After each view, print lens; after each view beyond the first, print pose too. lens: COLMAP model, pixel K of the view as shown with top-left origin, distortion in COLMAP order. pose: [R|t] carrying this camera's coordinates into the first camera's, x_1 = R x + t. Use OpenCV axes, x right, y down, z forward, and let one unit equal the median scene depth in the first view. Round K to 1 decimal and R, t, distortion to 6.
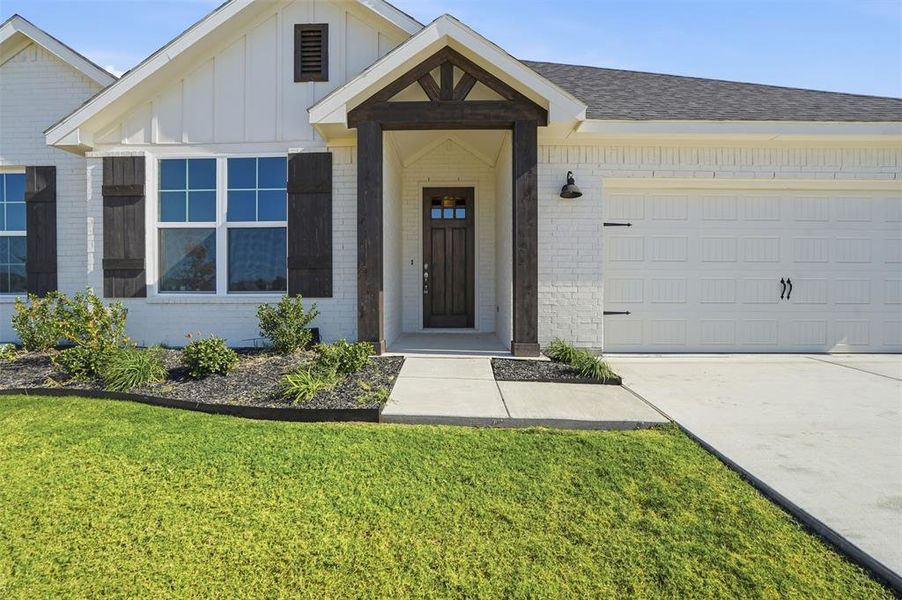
lens RADIAL K [[433.4, 0, 449.1], [0, 433.4, 291.2], [0, 0, 1]] dist [-0.044744, 0.018494]
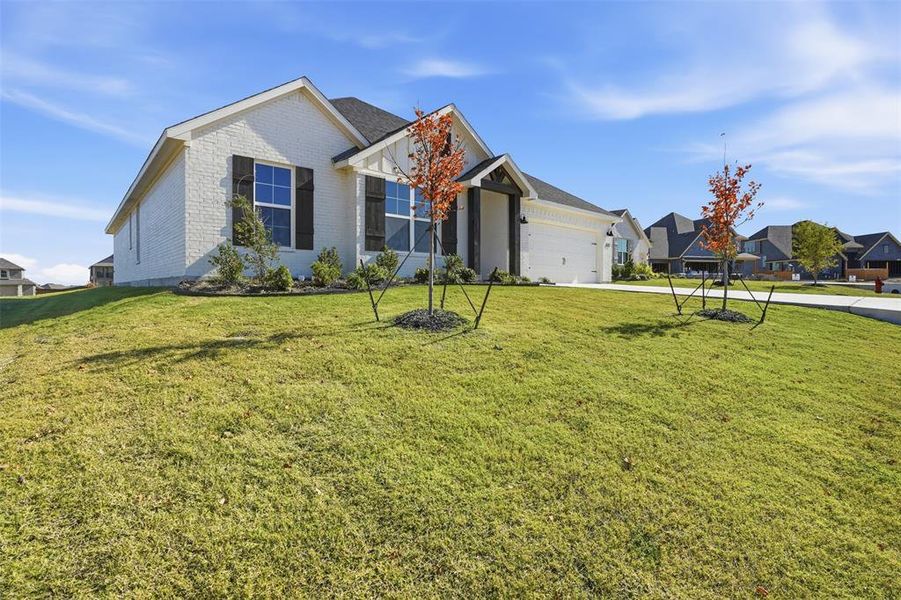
lens RADIAL K [[433.0, 0, 448.6], [0, 433.0, 291.2], [0, 0, 1]] dist [-0.044744, 0.018494]
pose [[0.729433, -0.006732, 0.684019, -1.864233], [0.002236, 0.999970, 0.007457, 0.181352], [-0.684048, -0.003910, 0.729426, -0.640613]]
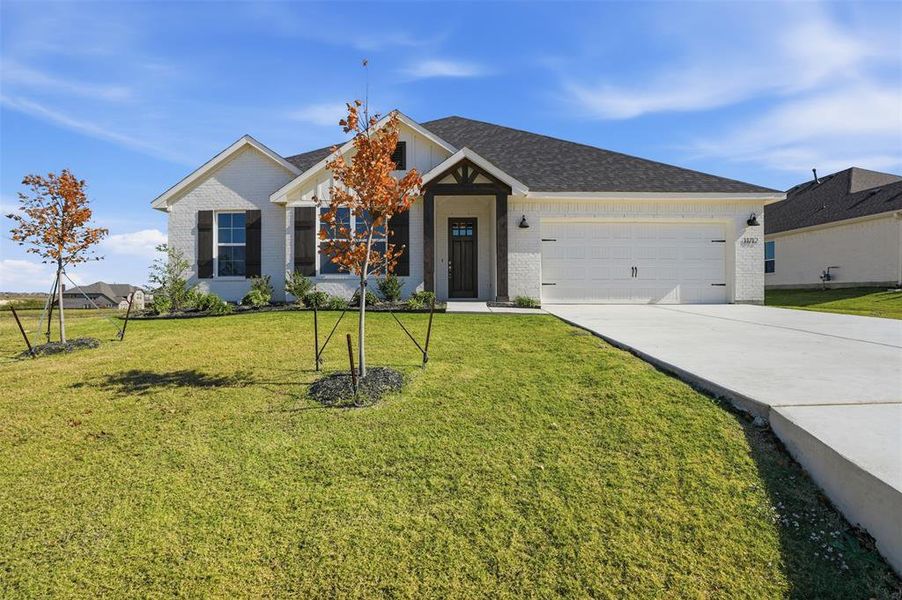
lens RADIAL K [[433.4, 0, 449.1], [0, 433.4, 291.2], [0, 0, 1]] dist [-0.044744, 0.018494]
pose [[0.999998, -0.001819, -0.000956, -0.078128], [0.001806, 0.999902, -0.013873, 0.115714], [0.000981, 0.013871, 0.999903, -1.058082]]
